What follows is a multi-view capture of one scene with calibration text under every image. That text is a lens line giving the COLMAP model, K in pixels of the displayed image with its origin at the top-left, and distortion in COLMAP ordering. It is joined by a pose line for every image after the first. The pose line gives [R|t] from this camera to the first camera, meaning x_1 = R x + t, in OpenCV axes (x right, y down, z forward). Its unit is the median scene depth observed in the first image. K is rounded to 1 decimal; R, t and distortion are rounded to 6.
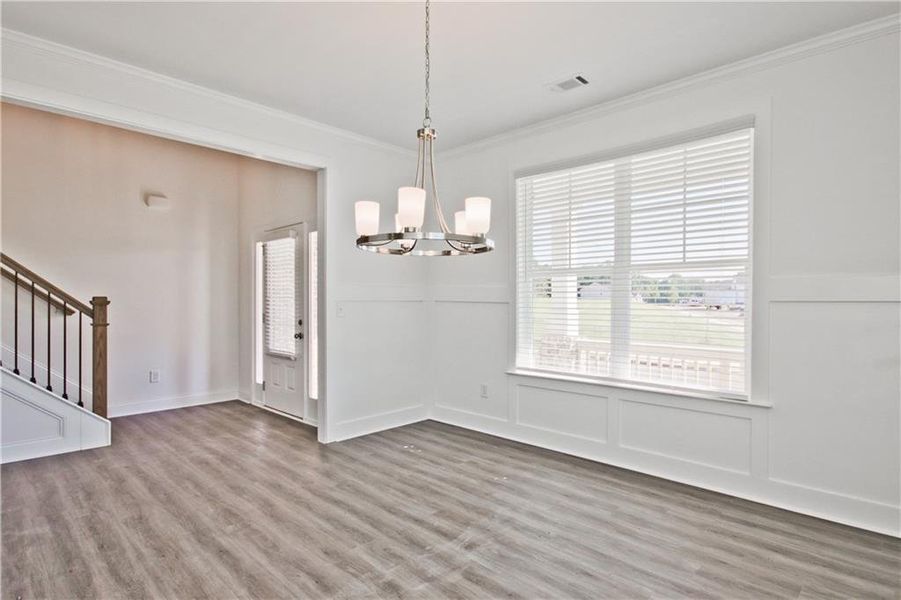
lens RADIAL K [[474.2, 0, 450.5], [0, 474.2, 300.0], [0, 0, 1]] dist [-0.002198, 0.000188]
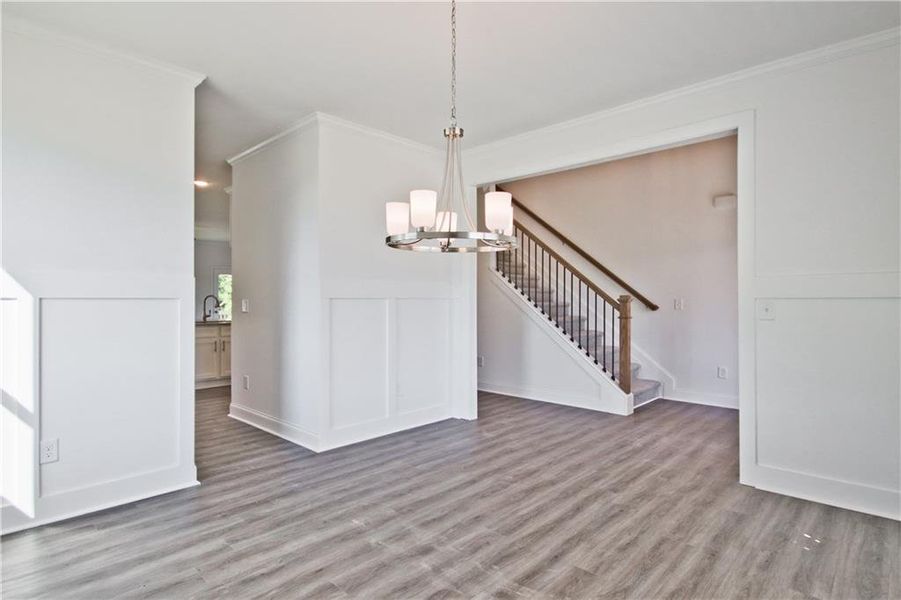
lens RADIAL K [[474.2, 0, 450.5], [0, 474.2, 300.0], [0, 0, 1]] dist [-0.002198, 0.000188]
pose [[0.015817, 0.001893, -0.999873, 0.655322], [0.001737, 0.999997, 0.001920, 0.004066], [0.999873, -0.001767, 0.015813, 0.680866]]
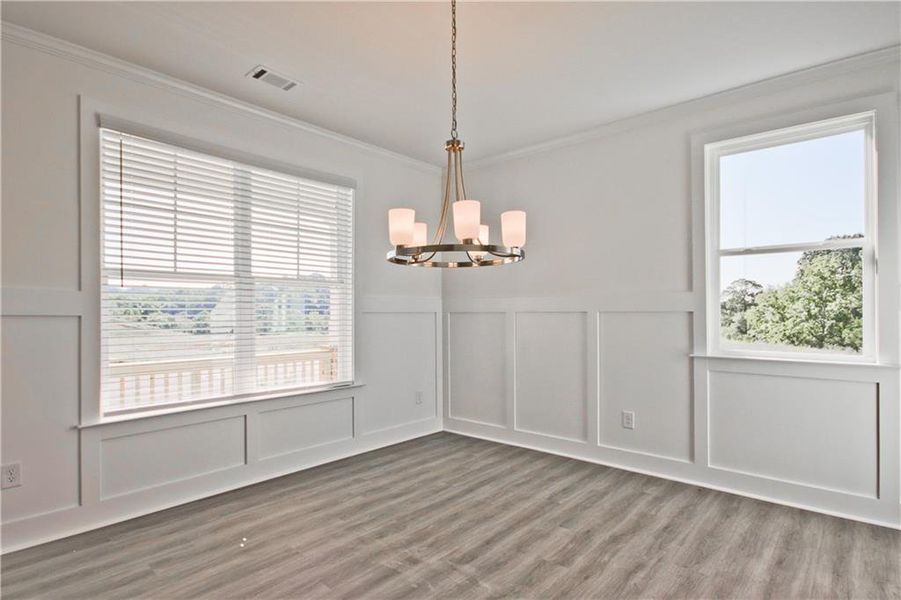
lens RADIAL K [[474.2, 0, 450.5], [0, 474.2, 300.0], [0, 0, 1]] dist [-0.002198, 0.000188]
pose [[-0.056970, 0.024018, 0.998087, -0.731627], [-0.000344, 0.999710, -0.024077, 0.000024], [-0.998376, -0.001715, -0.056945, 0.744826]]
